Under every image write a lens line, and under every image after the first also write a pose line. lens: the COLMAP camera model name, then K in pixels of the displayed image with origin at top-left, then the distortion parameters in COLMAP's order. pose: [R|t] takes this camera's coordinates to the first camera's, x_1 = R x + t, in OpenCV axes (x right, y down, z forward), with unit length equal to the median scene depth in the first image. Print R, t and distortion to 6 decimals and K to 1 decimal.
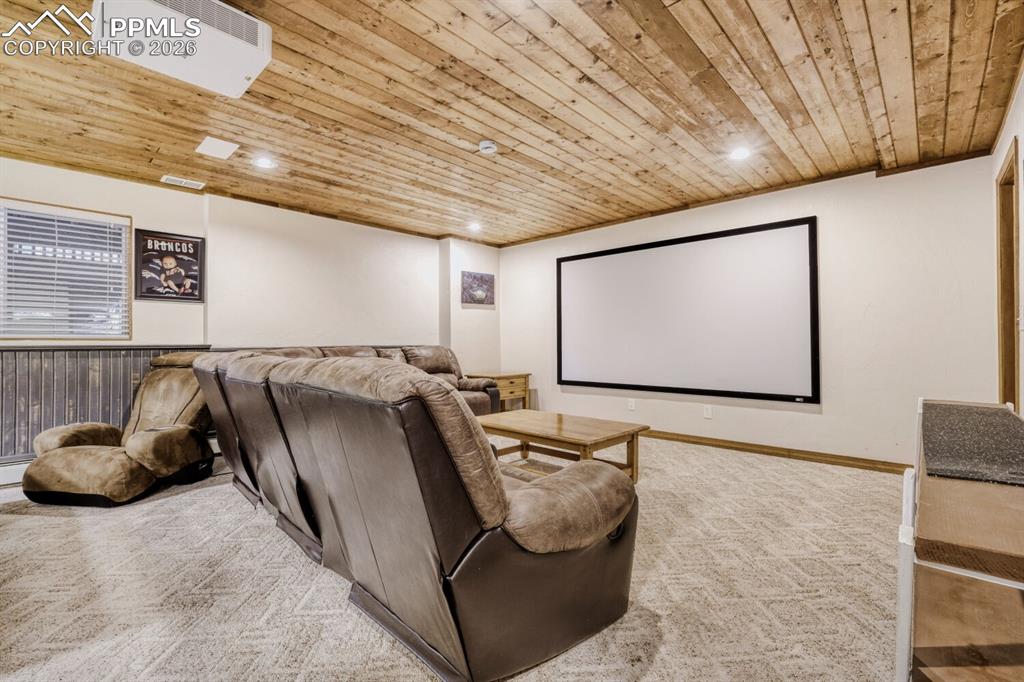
lens RADIAL K [[453.5, 0, 507.8], [0, 453.5, 341.3], [0, 0, 1]] dist [-0.005347, -0.001081]
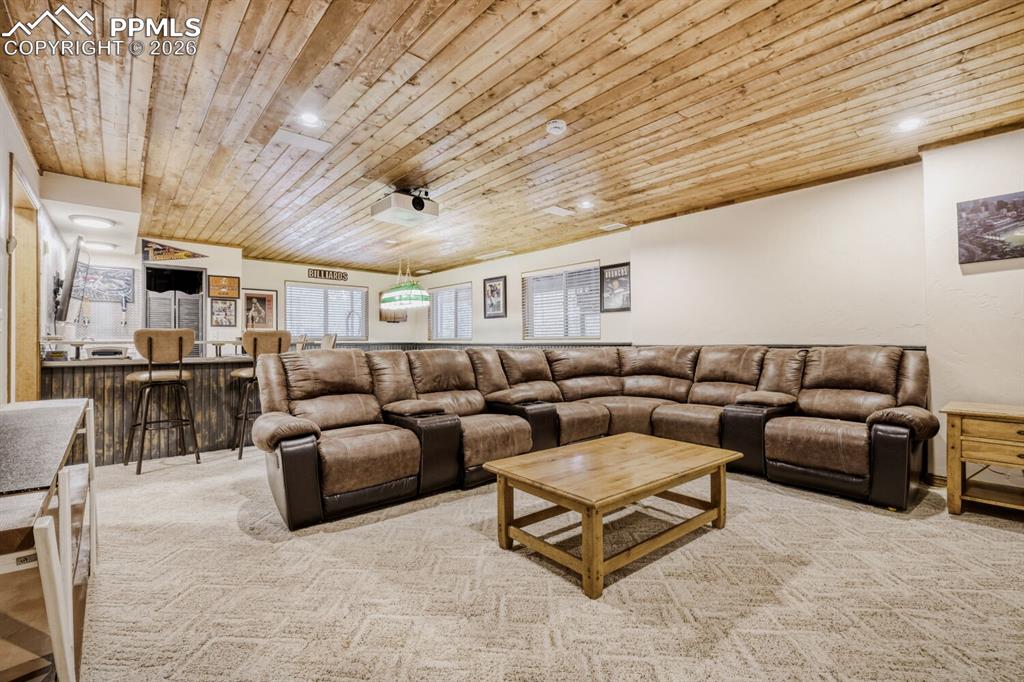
lens RADIAL K [[453.5, 0, 506.7], [0, 453.5, 339.8], [0, 0, 1]] dist [-0.005347, -0.001081]
pose [[-0.106042, -0.001318, -0.994361, 0.829136], [0.006729, 0.999975, -0.002043, 0.000371], [0.994339, -0.006908, -0.106031, 0.944021]]
